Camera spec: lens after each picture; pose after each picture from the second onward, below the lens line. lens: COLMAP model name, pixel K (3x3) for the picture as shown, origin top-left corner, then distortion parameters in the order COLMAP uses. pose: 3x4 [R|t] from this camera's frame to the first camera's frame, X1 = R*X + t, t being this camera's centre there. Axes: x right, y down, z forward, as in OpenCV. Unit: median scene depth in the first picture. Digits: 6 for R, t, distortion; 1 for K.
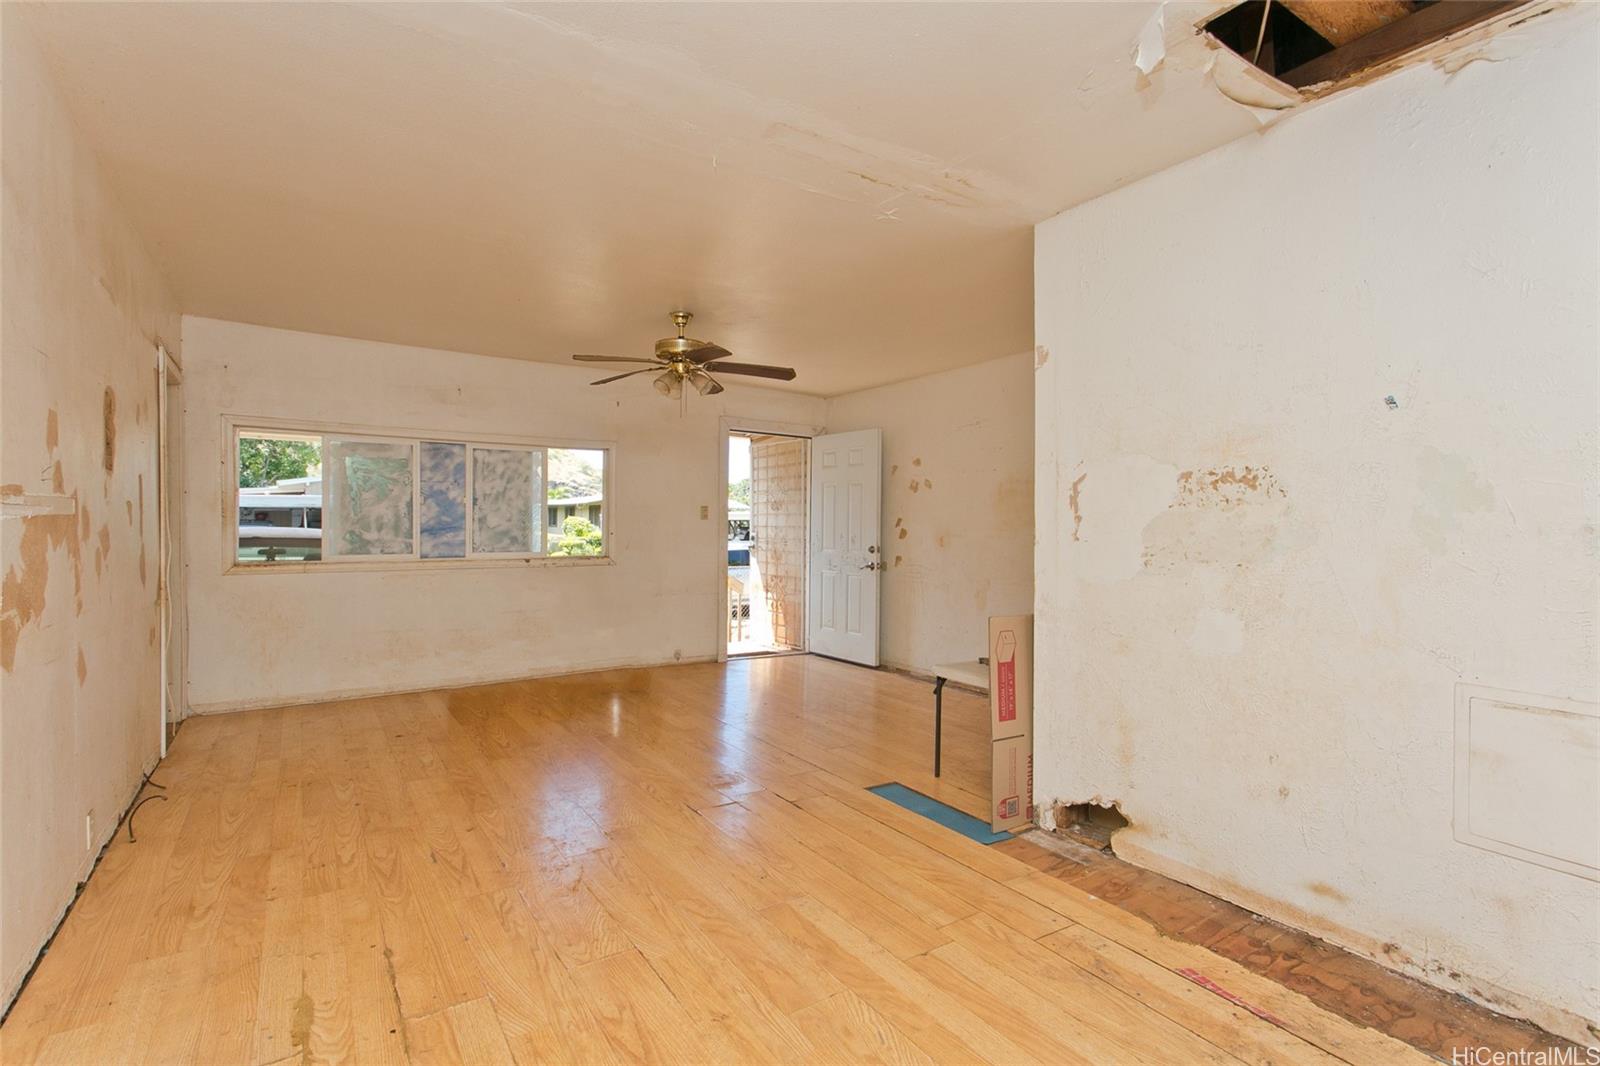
lens RADIAL K [[759.1, 0, 802.5], [0, 759.1, 531.3], [0, 0, 1]] dist [0.002313, 0.000349]
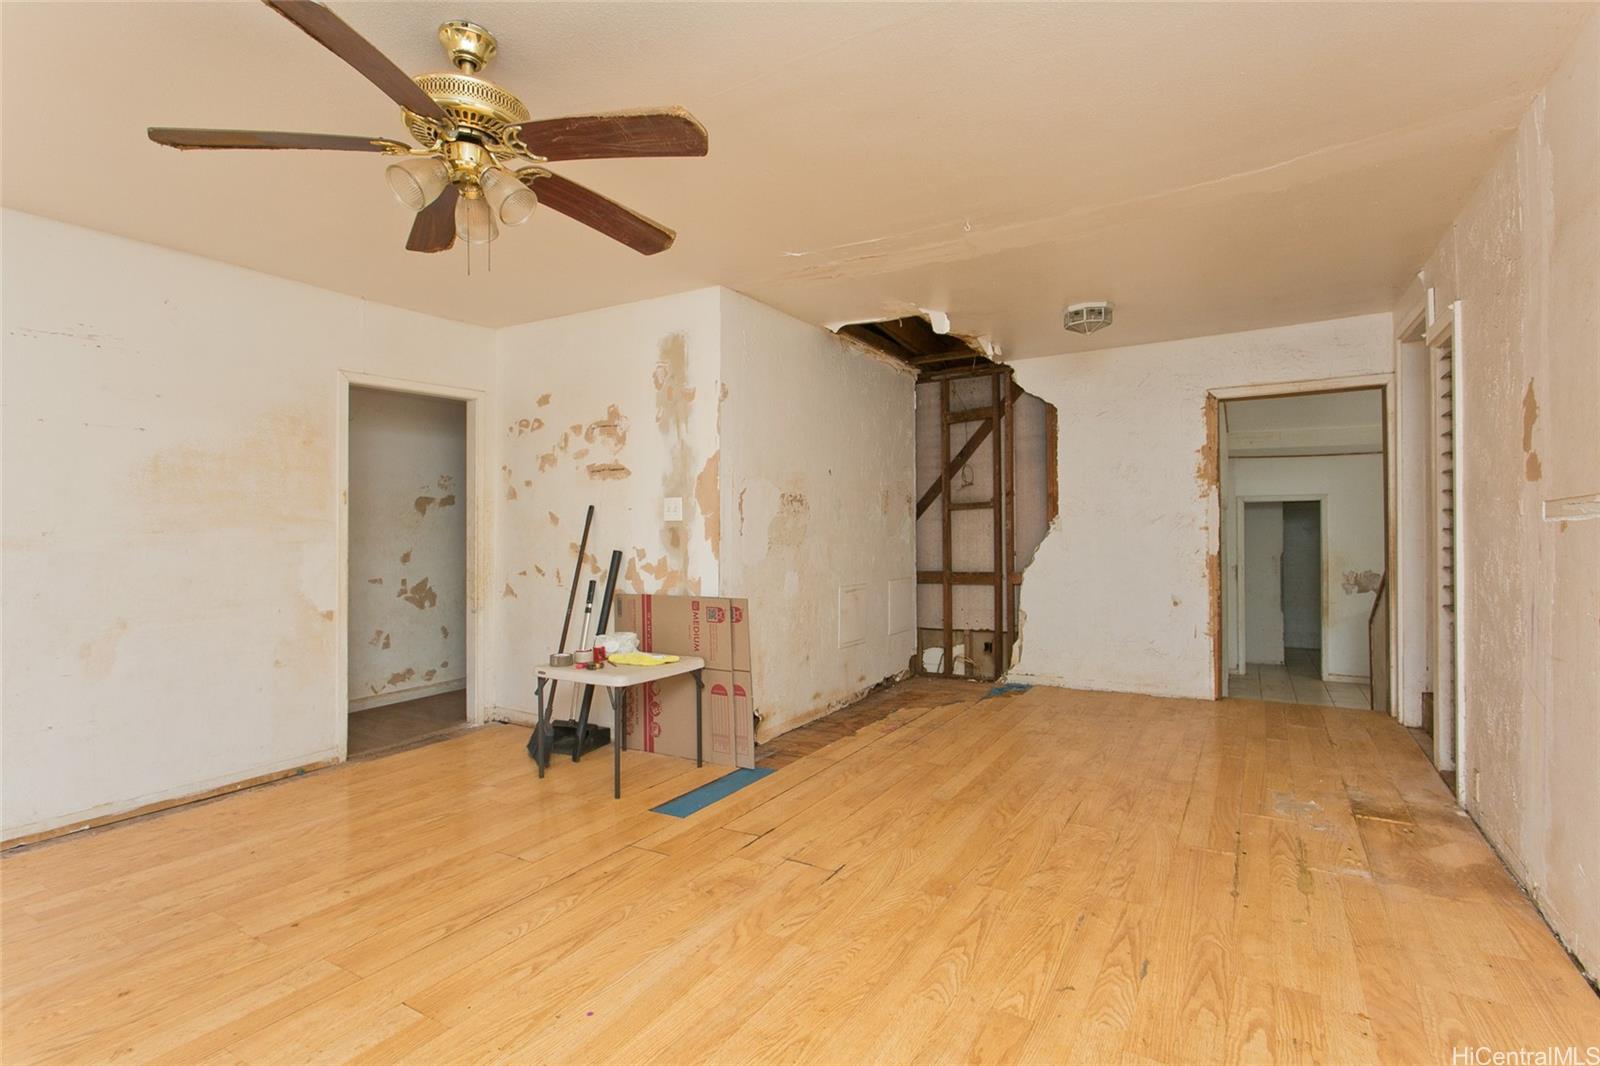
lens RADIAL K [[759.1, 0, 802.6], [0, 759.1, 529.3], [0, 0, 1]] dist [0.002313, 0.000349]
pose [[-0.431099, -0.002982, 0.902300, -1.060597], [0.005951, 0.999963, 0.006149, -0.007248], [-0.902285, 0.008020, -0.431066, 1.699193]]
